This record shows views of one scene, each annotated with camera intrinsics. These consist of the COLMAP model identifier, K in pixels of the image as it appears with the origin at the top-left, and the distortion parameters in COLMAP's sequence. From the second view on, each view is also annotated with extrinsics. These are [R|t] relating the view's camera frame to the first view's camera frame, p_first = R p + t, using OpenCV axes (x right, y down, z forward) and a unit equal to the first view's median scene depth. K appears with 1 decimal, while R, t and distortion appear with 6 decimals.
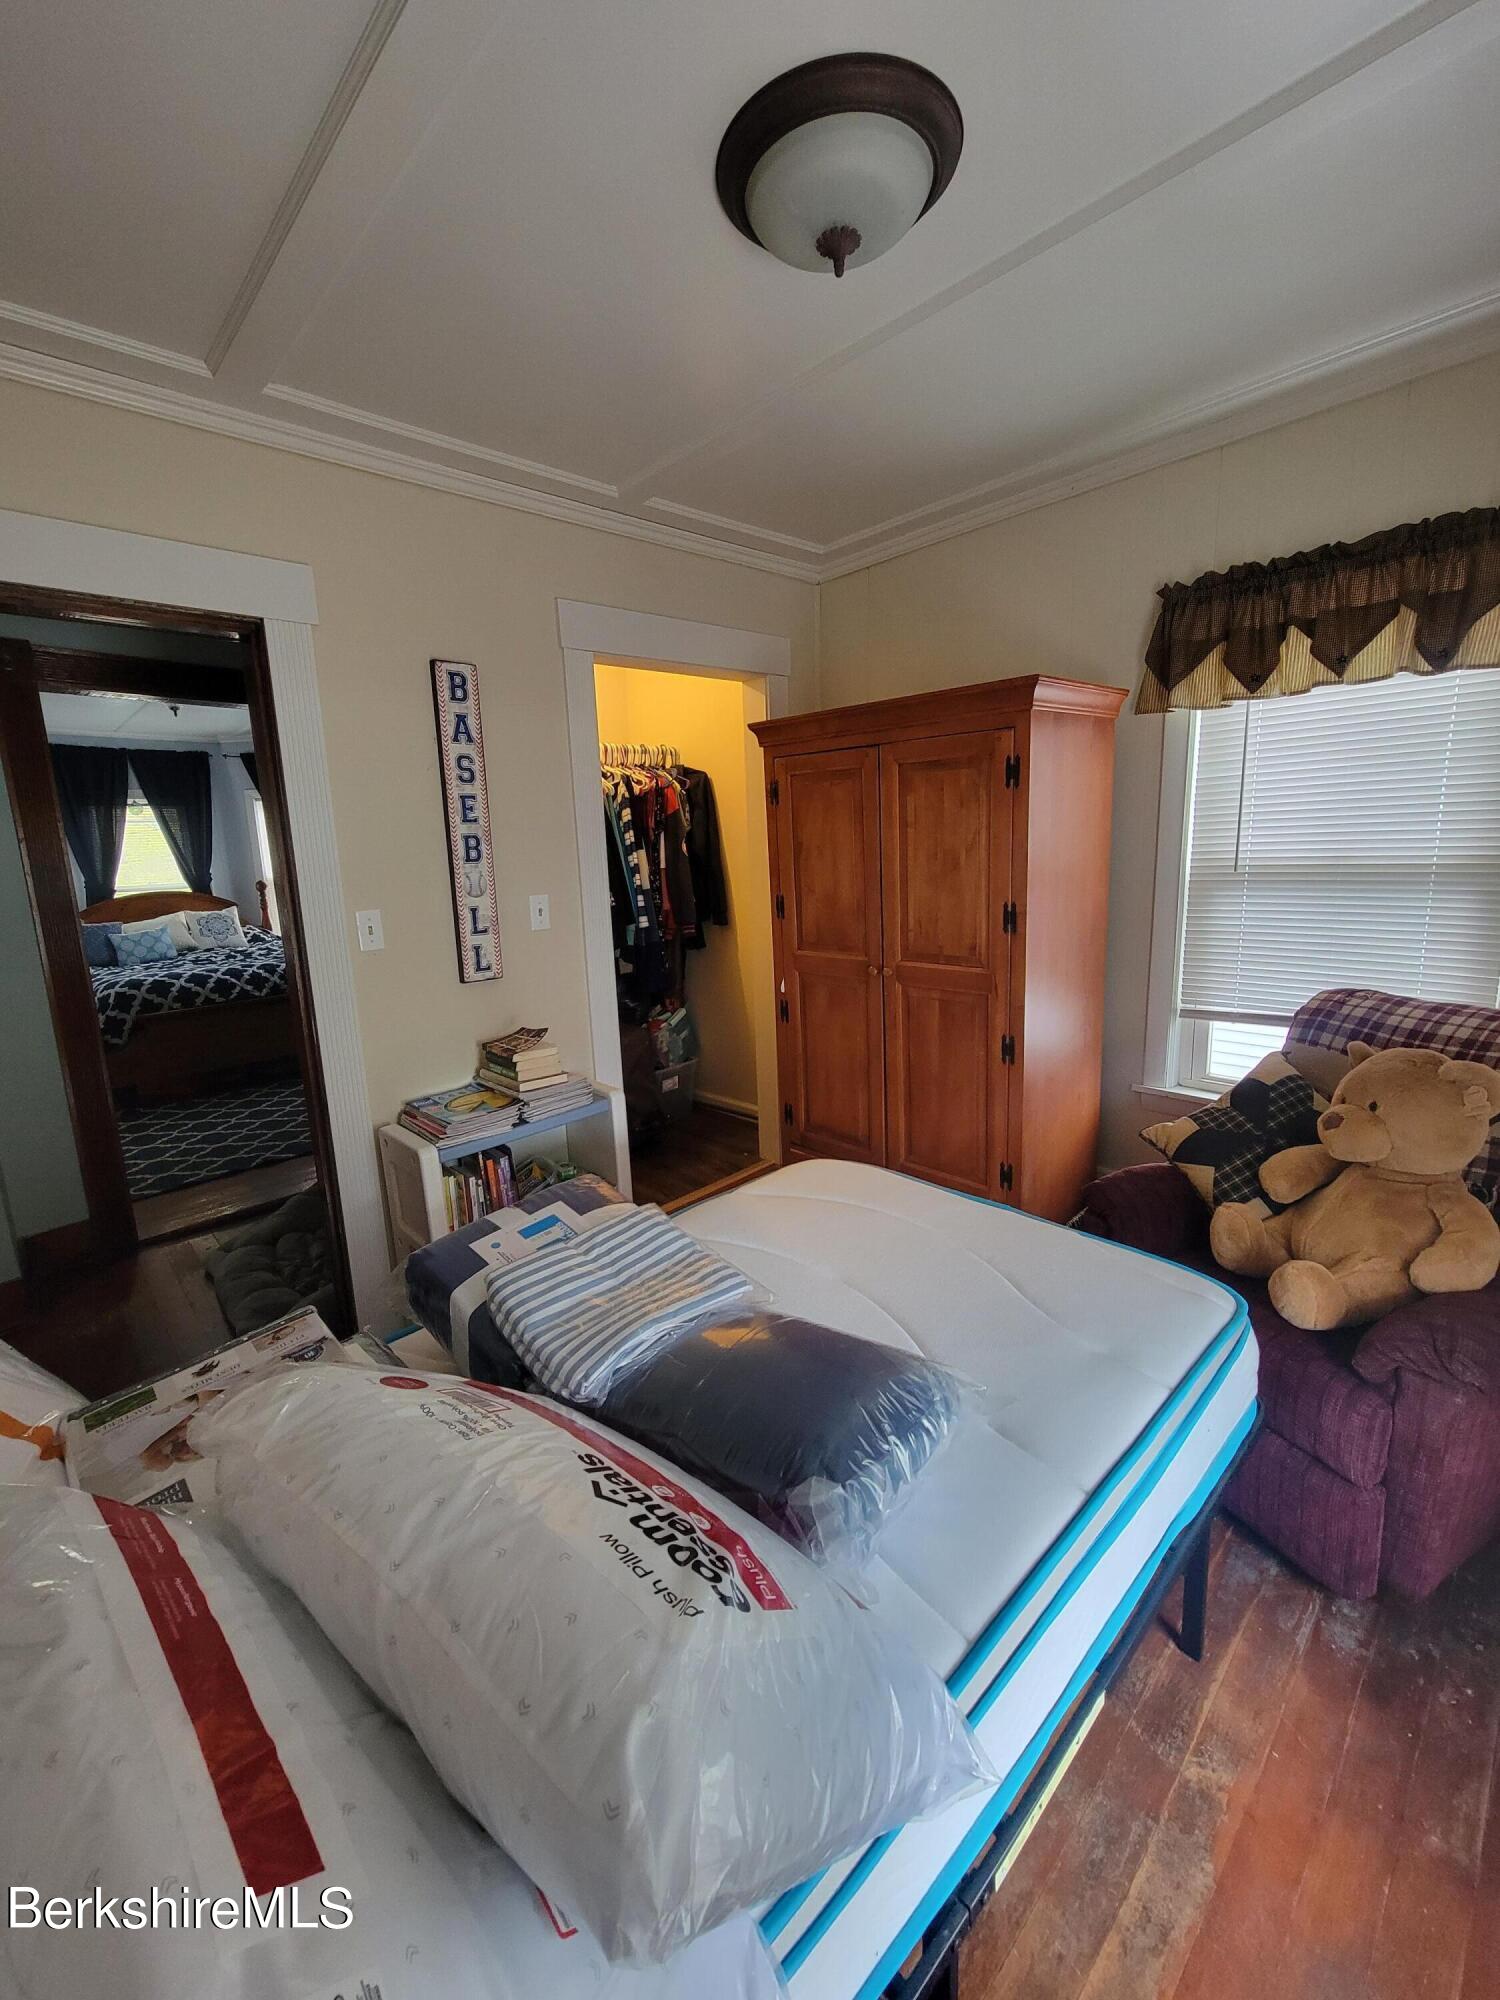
lens RADIAL K [[813.7, 0, 731.9], [0, 813.7, 994.3], [0, 0, 1]] dist [0.000508, -0.001750]
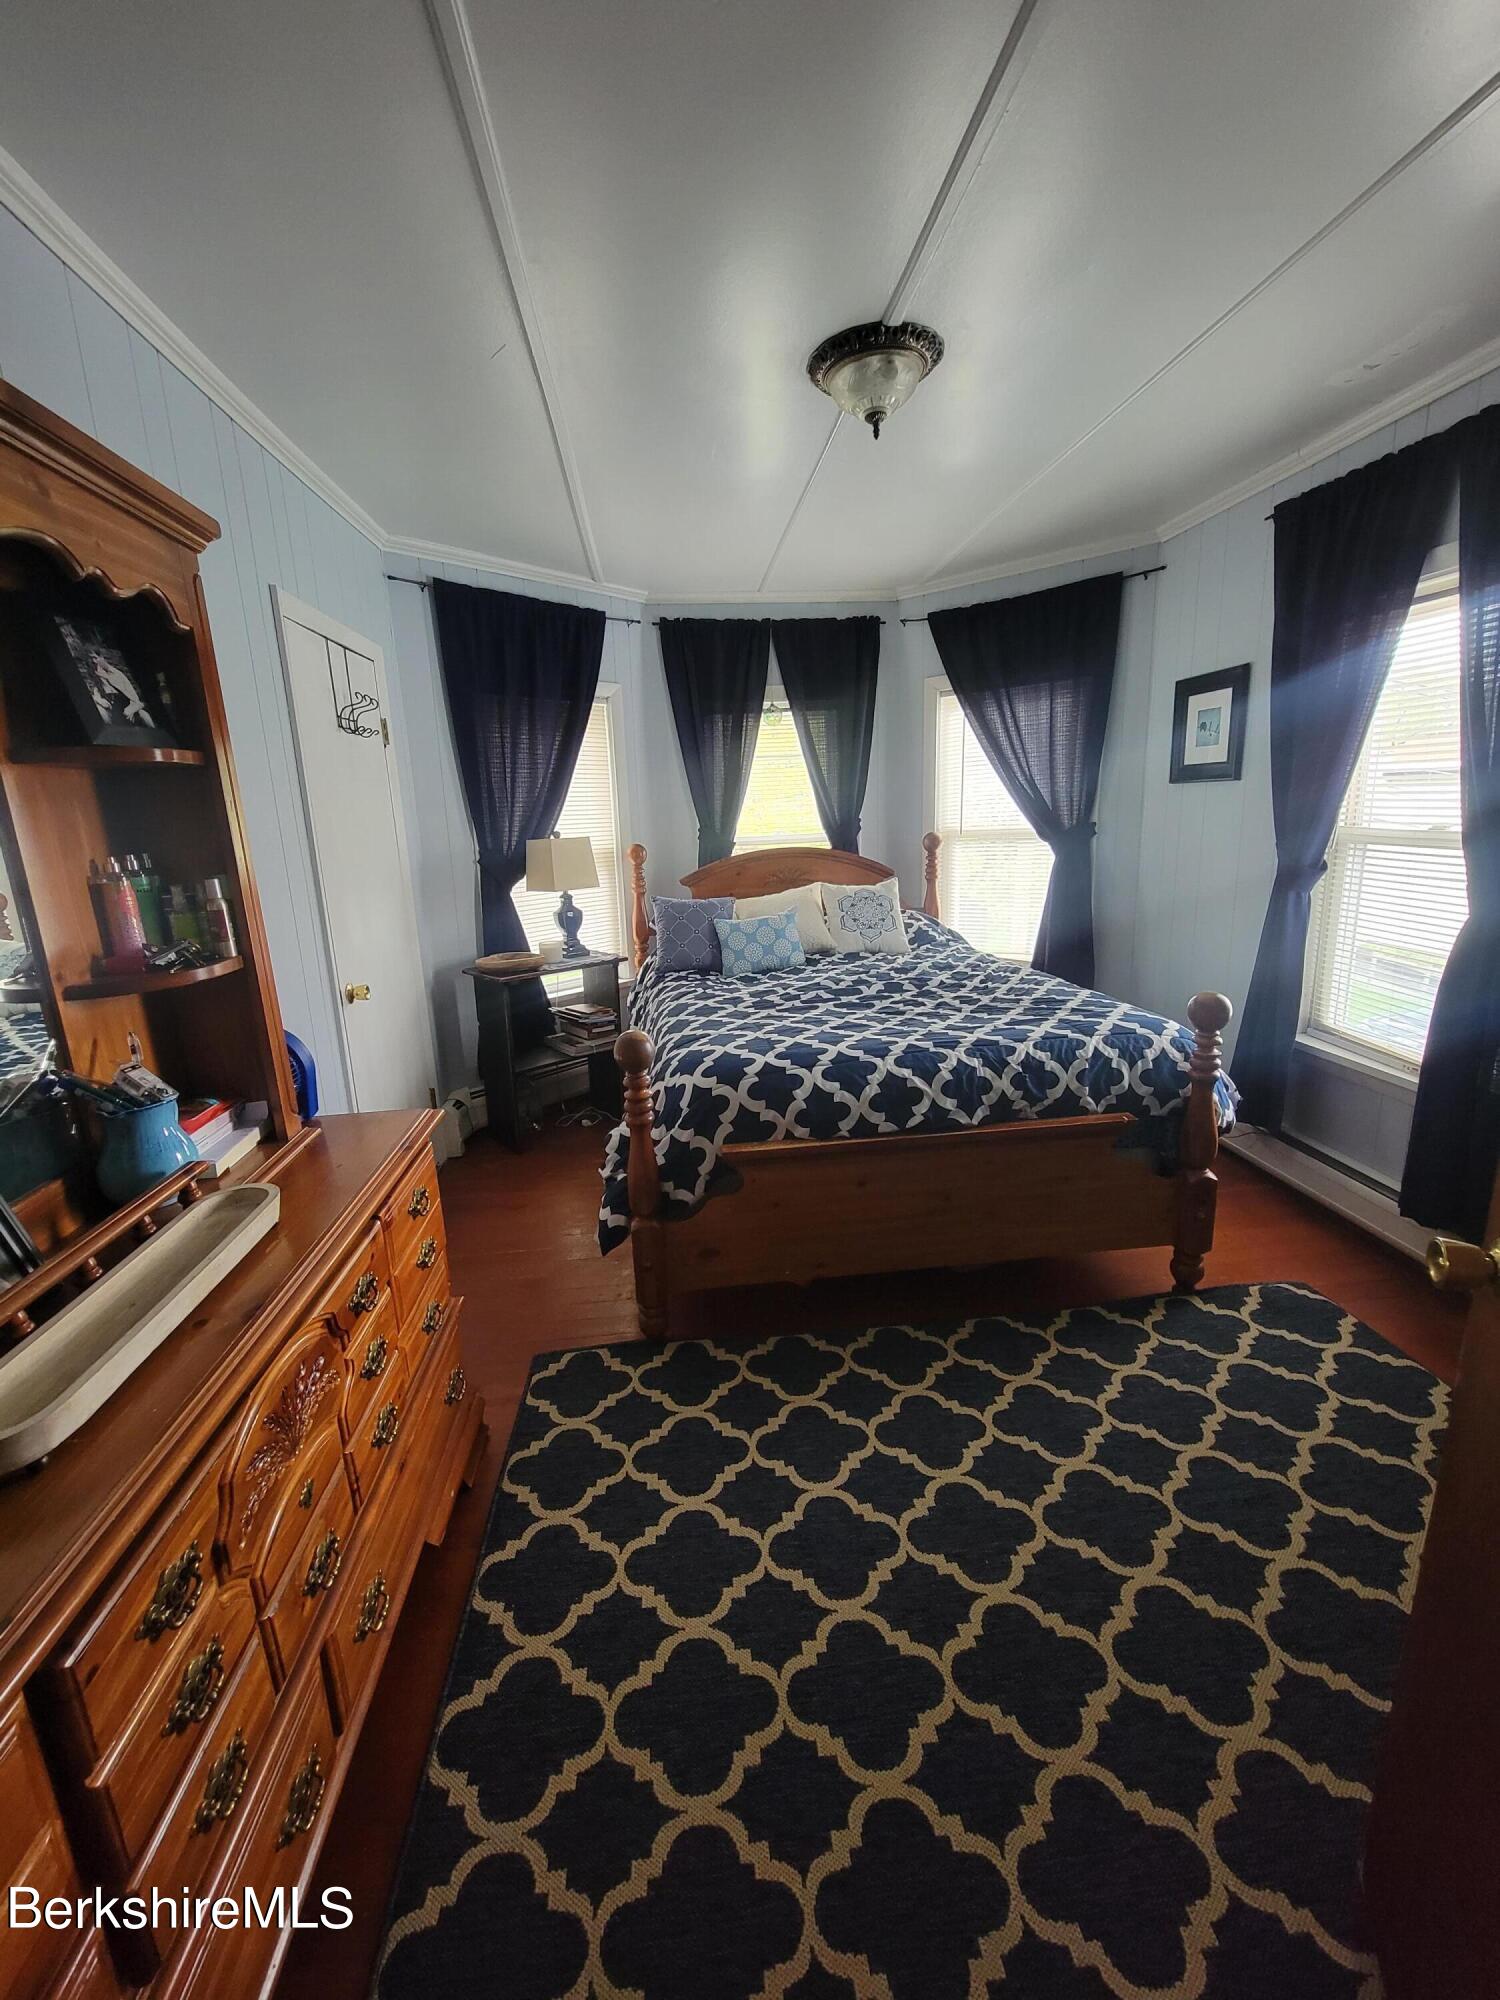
lens RADIAL K [[813.7, 0, 742.9], [0, 813.7, 1001.9], [0, 0, 1]] dist [0.000508, -0.001750]
pose [[0.791103, 0.145267, -0.594184, -0.362325], [-0.099955, 0.989034, 0.108720, -0.077991], [0.603461, -0.026617, 0.796948, 0.502679]]
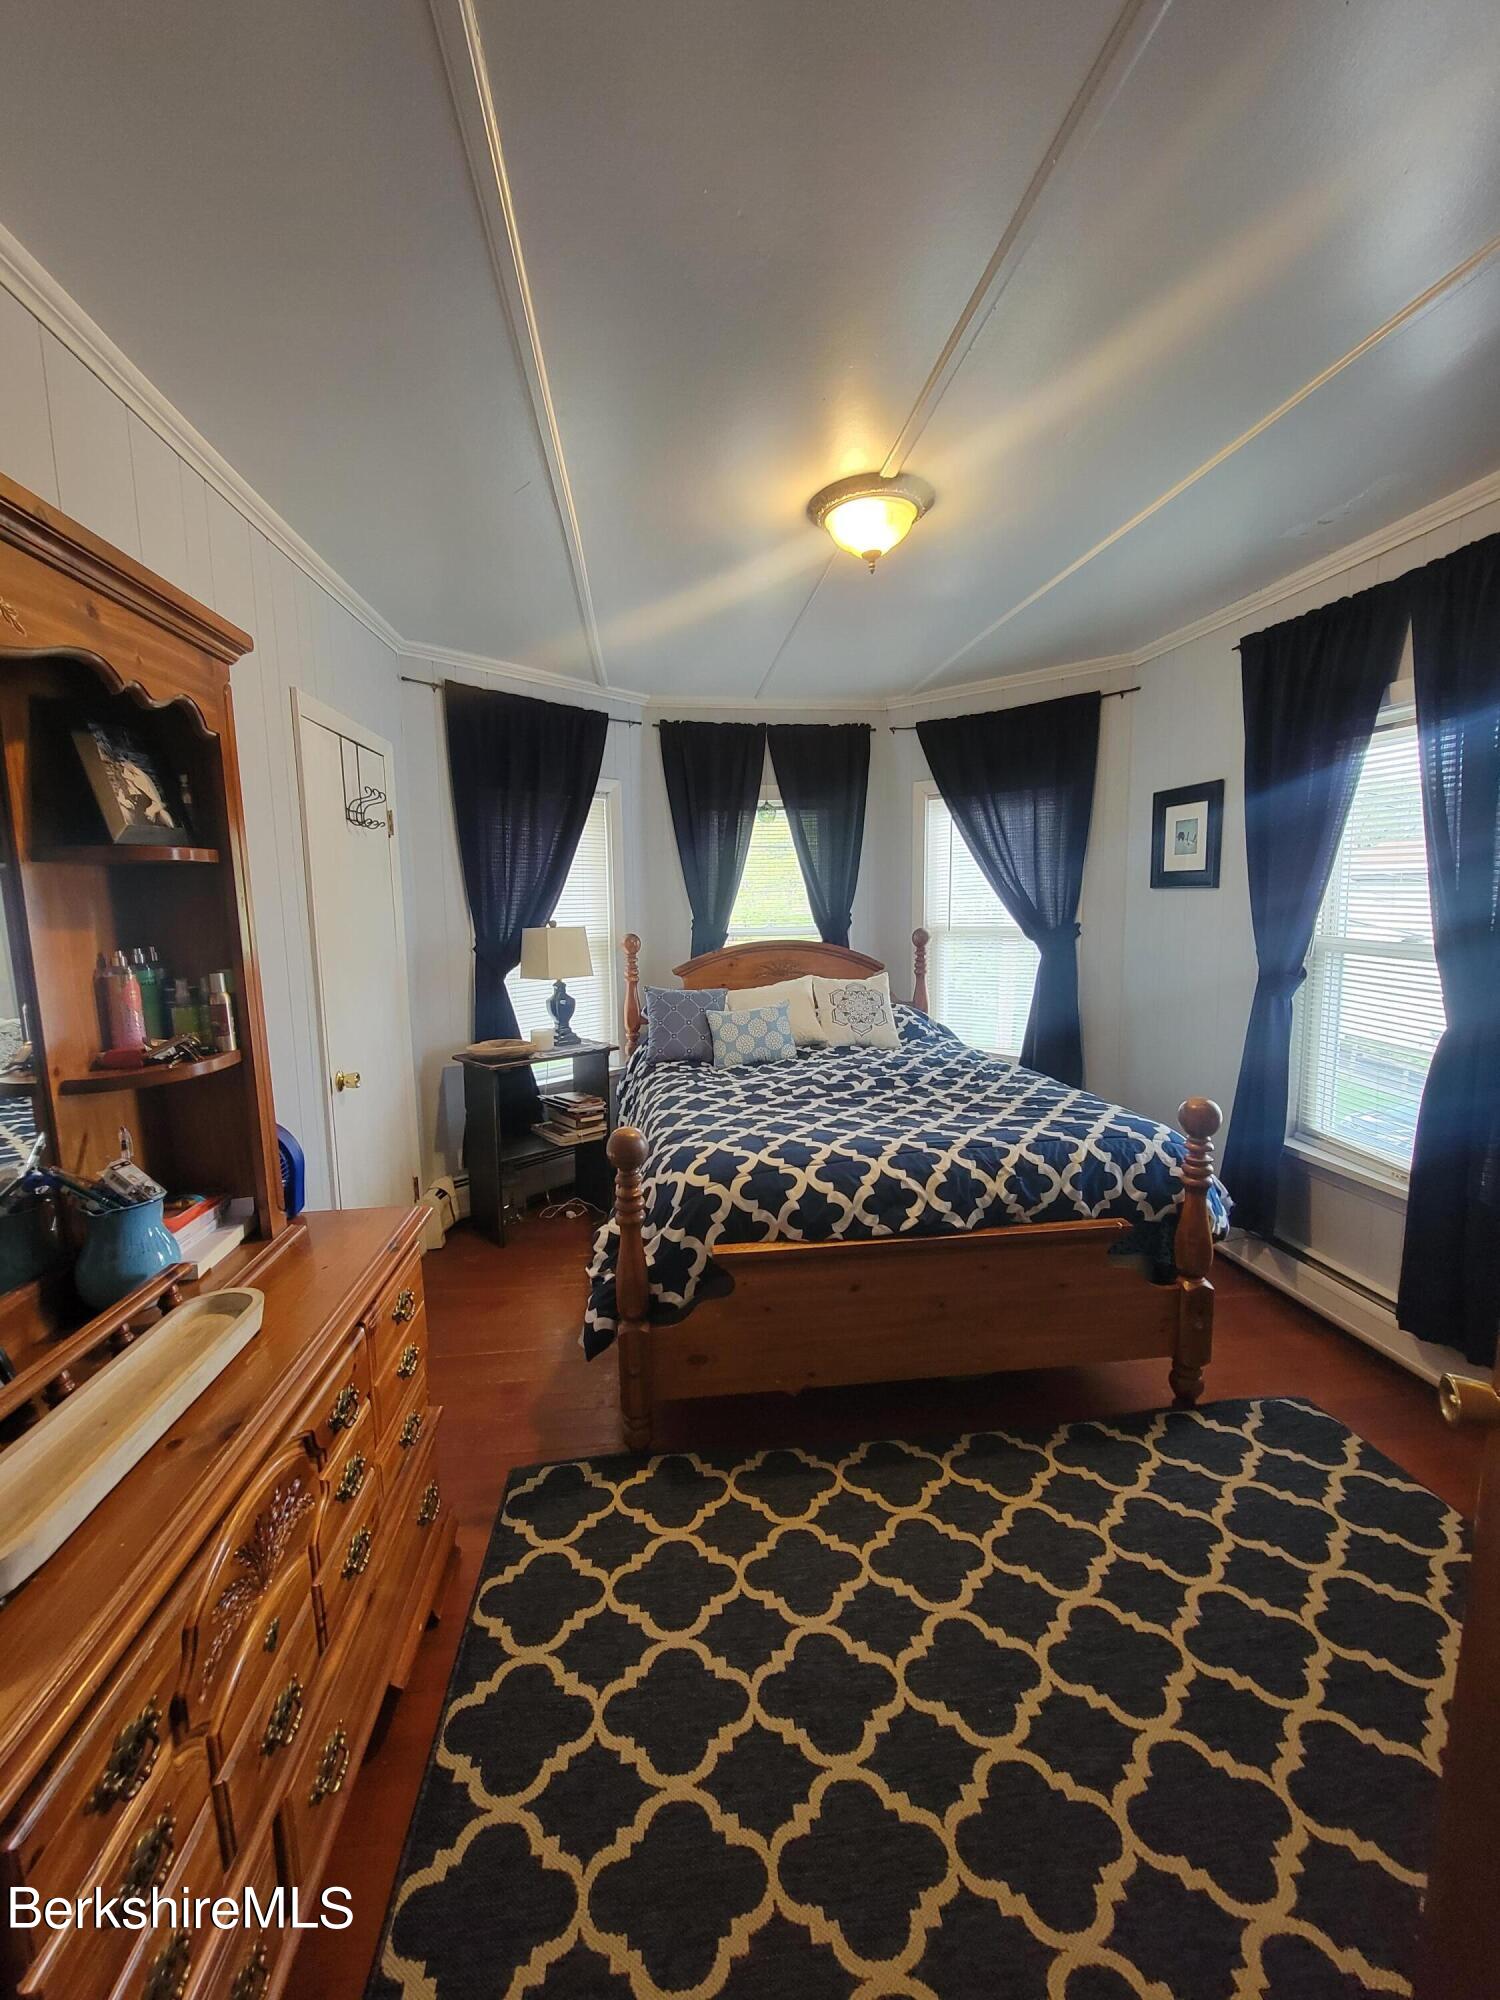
lens RADIAL K [[813.7, 0, 742.3], [0, 813.7, 1002.5], [0, 0, 1]] dist [0.000508, -0.001750]
pose [[0.798908, 0.100963, -0.592919, -0.365250], [-0.120373, 0.992705, 0.006846, -0.083858], [0.589285, 0.065902, 0.805233, 0.498380]]
